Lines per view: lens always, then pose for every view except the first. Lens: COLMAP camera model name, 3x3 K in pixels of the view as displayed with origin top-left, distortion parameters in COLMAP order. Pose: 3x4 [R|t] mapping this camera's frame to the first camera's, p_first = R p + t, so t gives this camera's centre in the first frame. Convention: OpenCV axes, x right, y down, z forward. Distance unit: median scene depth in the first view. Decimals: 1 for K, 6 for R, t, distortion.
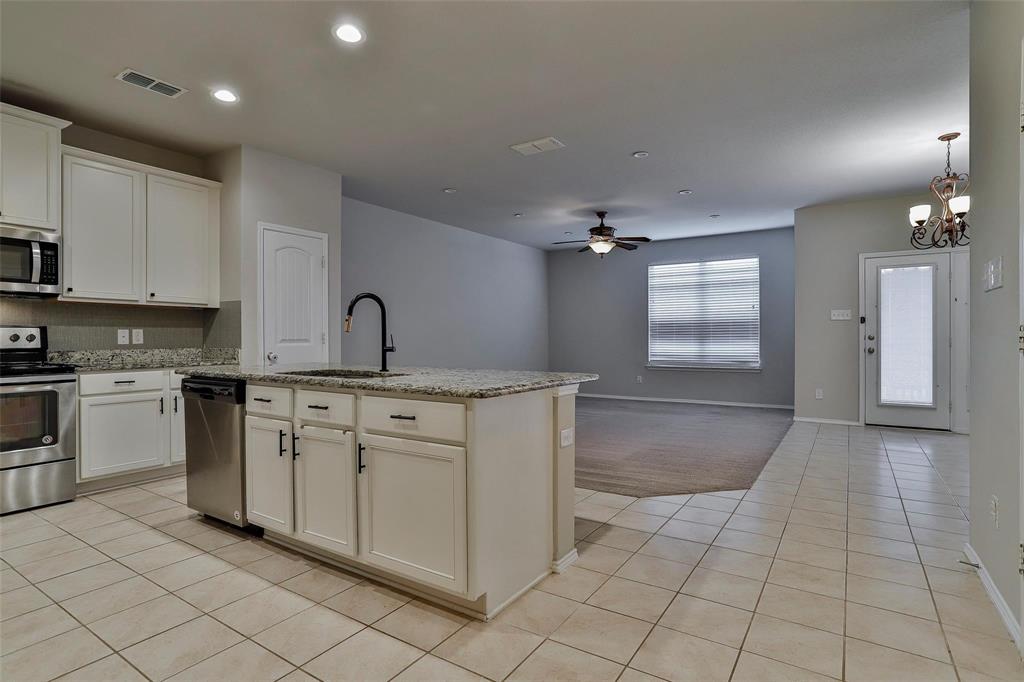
lens RADIAL K [[526.2, 0, 503.8], [0, 526.2, 340.6], [0, 0, 1]] dist [0.000634, 0.000373]
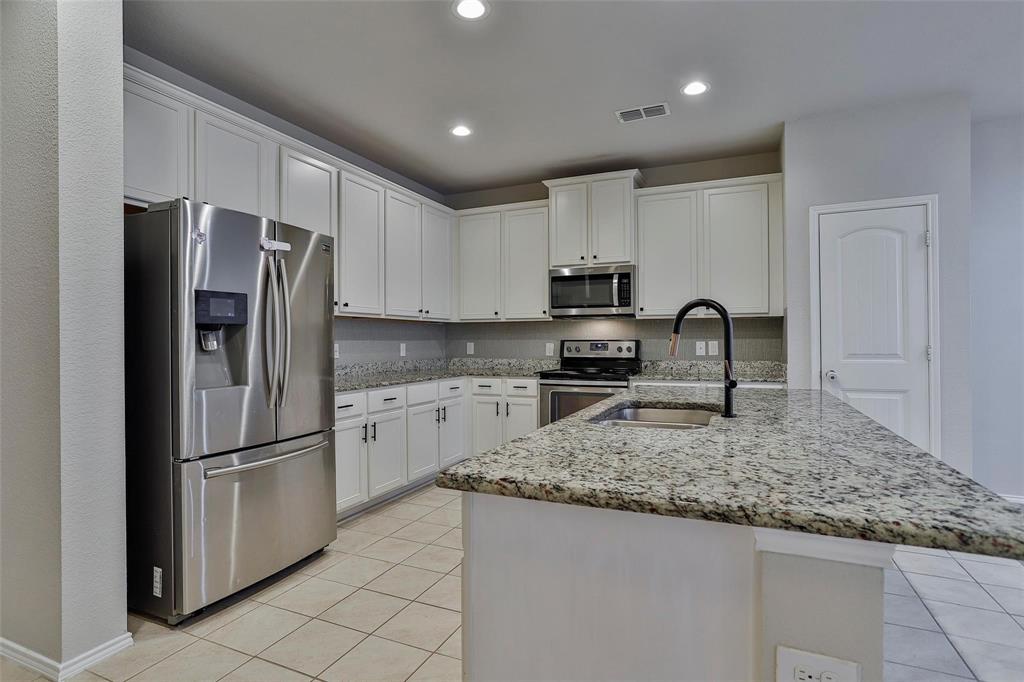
lens RADIAL K [[526.2, 0, 509.2], [0, 526.2, 342.1], [0, 0, 1]] dist [0.000634, 0.000373]
pose [[0.177248, -0.008249, -0.984132, 0.315666], [-0.009188, 0.999907, -0.010036, -0.007759], [0.984123, 0.010821, 0.177156, 0.521966]]
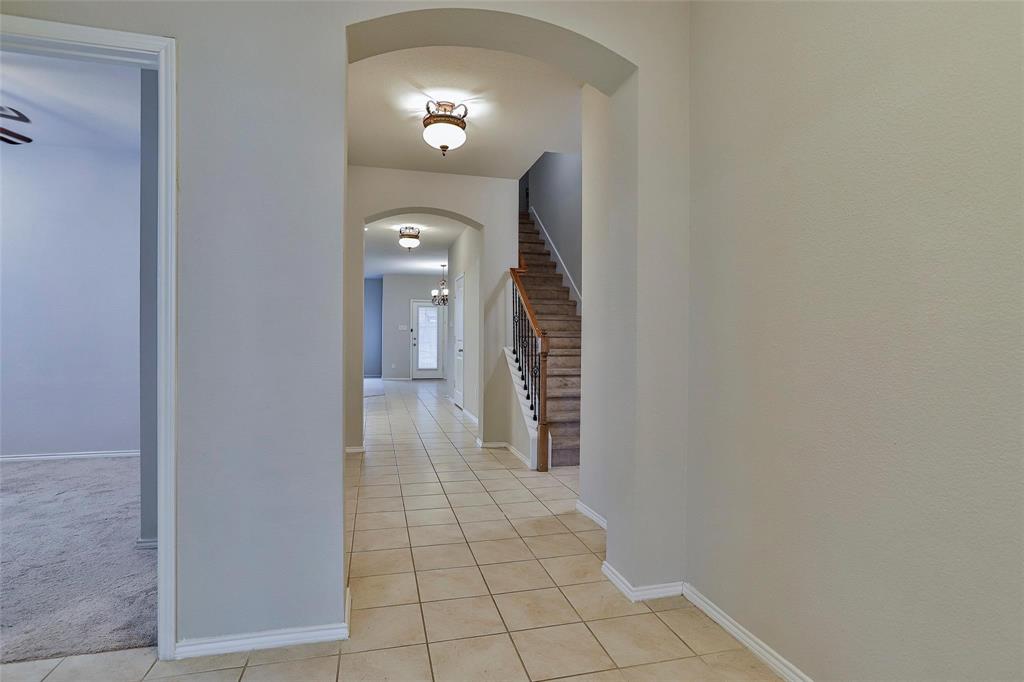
lens RADIAL K [[526.2, 0, 511.5], [0, 526.2, 341.1], [0, 0, 1]] dist [0.000634, 0.000373]
pose [[0.666605, 0.000533, 0.745411, -0.278348], [0.003031, 0.999990, -0.003426, 0.005587], [-0.745405, 0.004544, 0.666597, -0.316793]]
